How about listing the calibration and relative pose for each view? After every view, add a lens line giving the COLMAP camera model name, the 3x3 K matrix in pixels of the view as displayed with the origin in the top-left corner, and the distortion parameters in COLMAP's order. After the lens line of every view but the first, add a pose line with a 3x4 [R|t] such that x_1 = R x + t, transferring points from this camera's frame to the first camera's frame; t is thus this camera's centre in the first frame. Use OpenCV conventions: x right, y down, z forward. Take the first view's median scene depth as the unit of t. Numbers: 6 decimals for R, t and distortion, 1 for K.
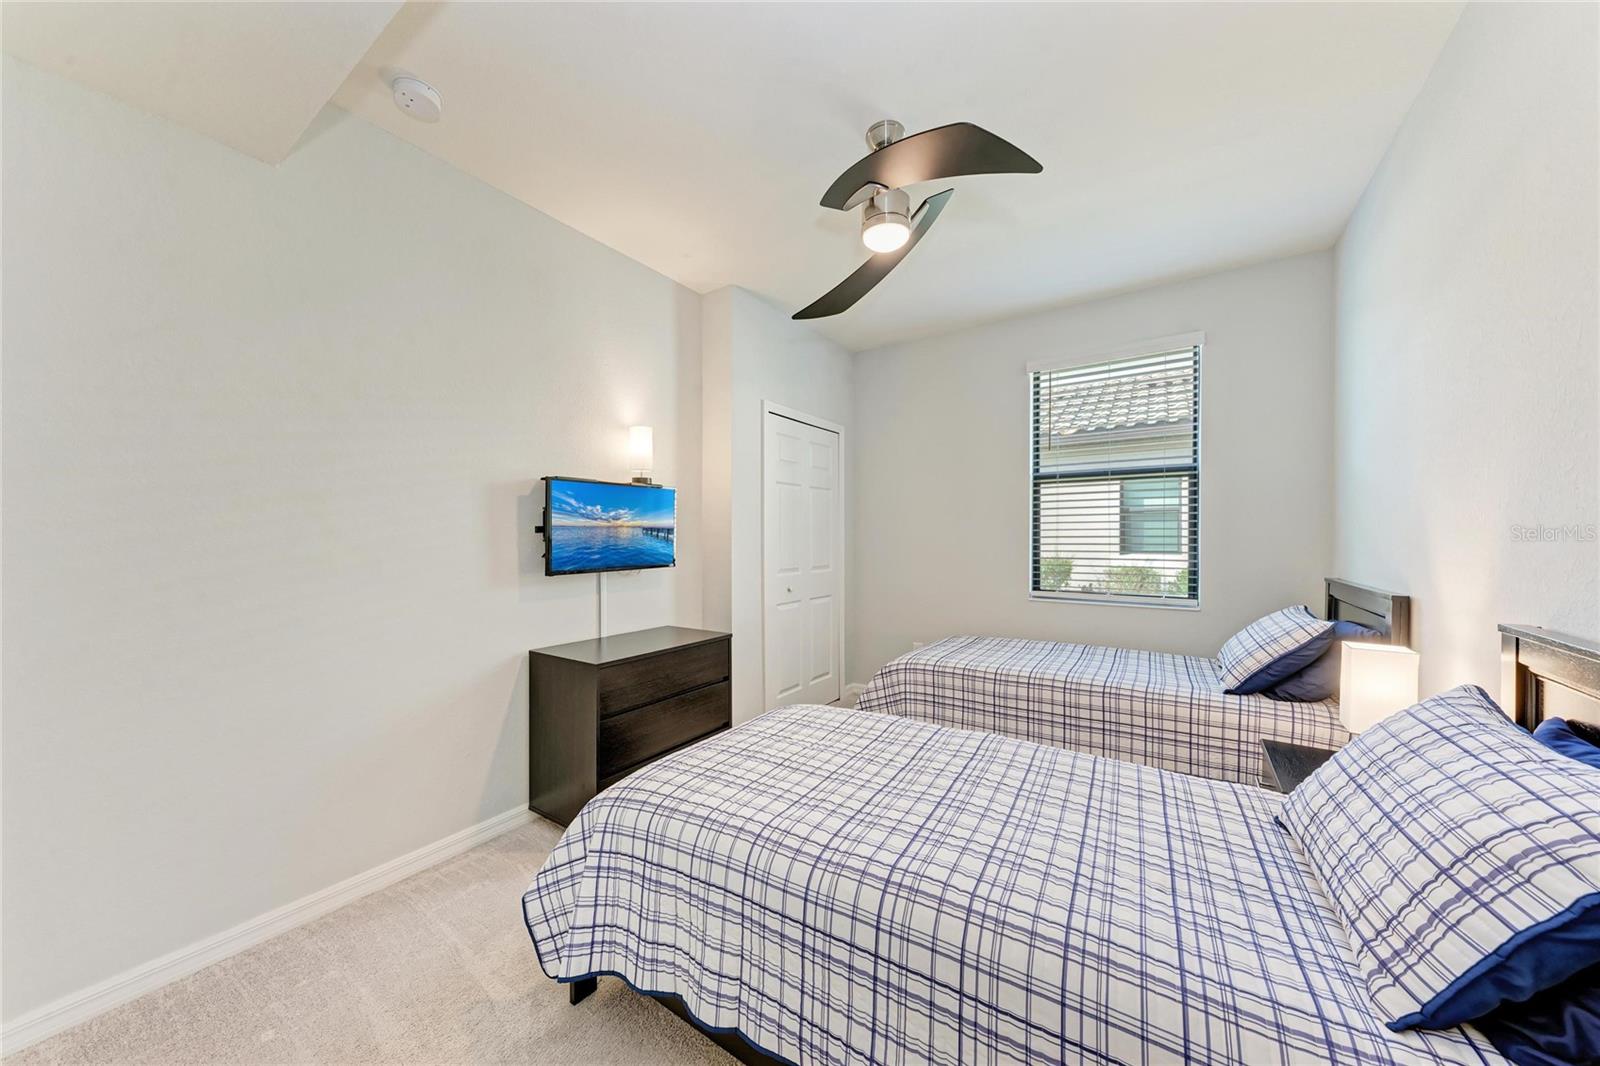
lens RADIAL K [[557.4, 0, 803.8], [0, 557.4, 536.4], [0, 0, 1]] dist [0.015058, -0.000077]
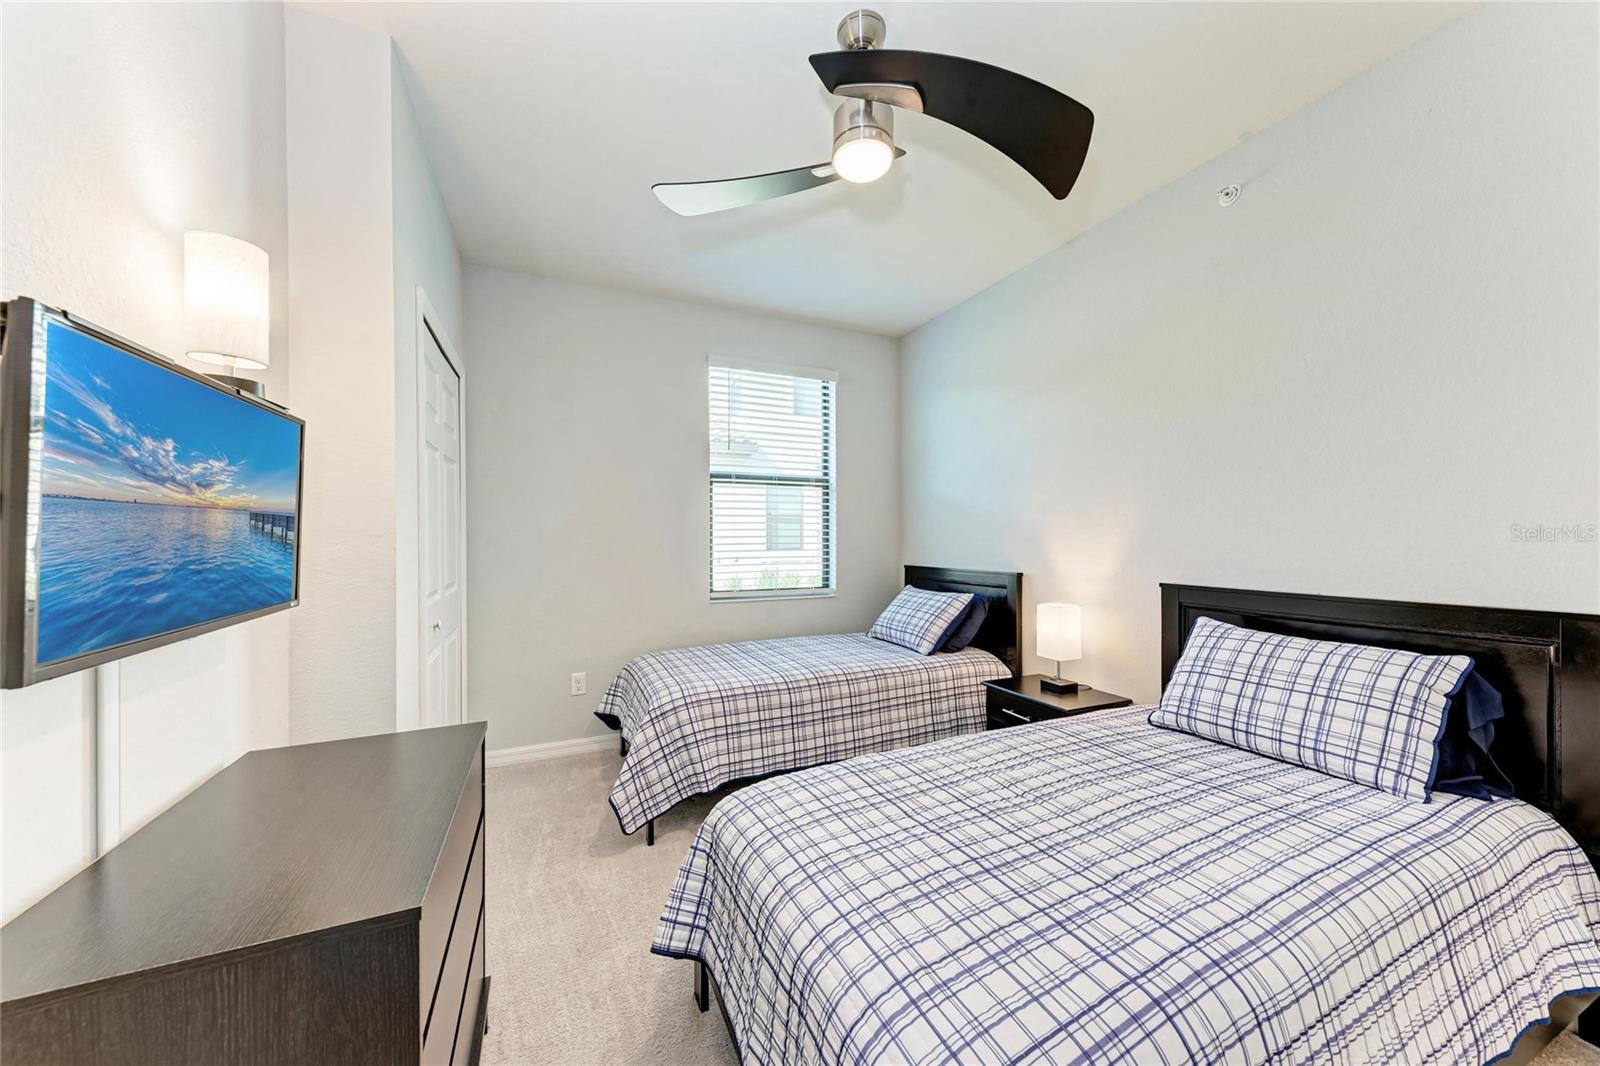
lens RADIAL K [[552.6, 0, 798.2], [0, 552.6, 540.7], [0, 0, 1]] dist [0.015826, -0.003533]
pose [[0.520500, -0.005337, 0.853845, -0.438501], [-0.001572, 0.999973, 0.007208, 0.000388], [-0.853860, -0.005095, 0.520478, 0.498689]]
